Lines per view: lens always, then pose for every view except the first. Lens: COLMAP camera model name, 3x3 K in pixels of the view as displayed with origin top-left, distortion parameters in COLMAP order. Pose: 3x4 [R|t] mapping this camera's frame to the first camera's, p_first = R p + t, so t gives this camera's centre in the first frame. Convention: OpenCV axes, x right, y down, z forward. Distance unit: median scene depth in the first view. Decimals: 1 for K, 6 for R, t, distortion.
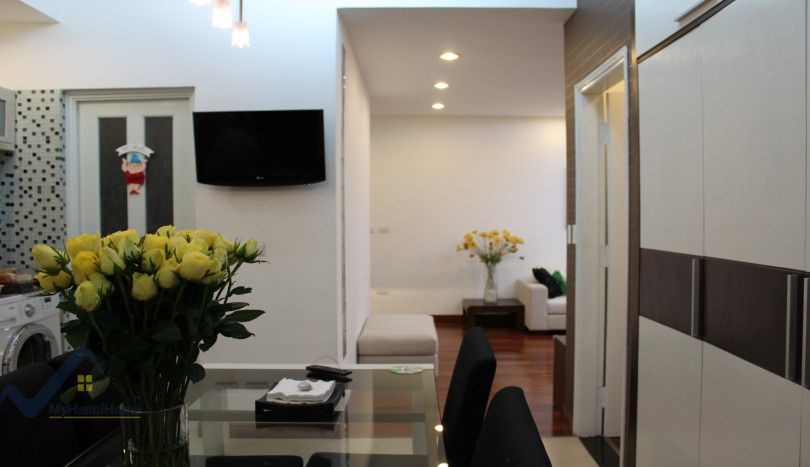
lens RADIAL K [[682.9, 0, 402.4], [0, 682.9, 240.0], [0, 0, 1]] dist [-0.058642, 0.033680]
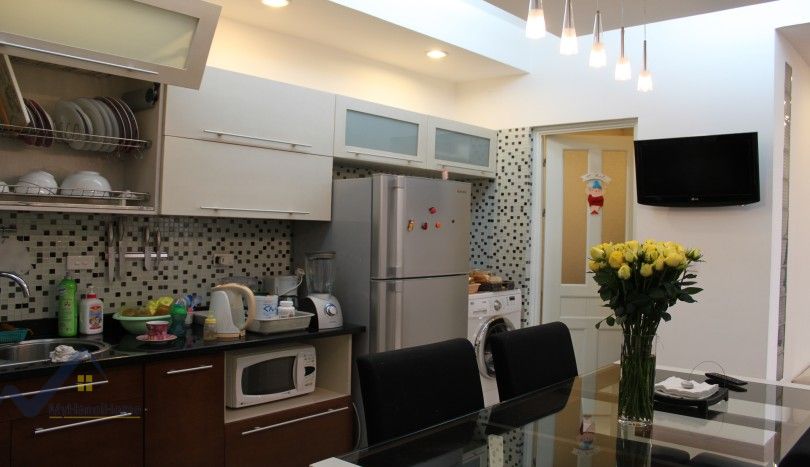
lens RADIAL K [[682.9, 0, 405.3], [0, 682.9, 233.6], [0, 0, 1]] dist [-0.058642, 0.033680]
pose [[0.776318, 0.023662, -0.629897, 0.095636], [-0.046605, 0.998715, -0.019921, 0.004168], [0.628616, 0.044821, 0.776423, -0.088401]]
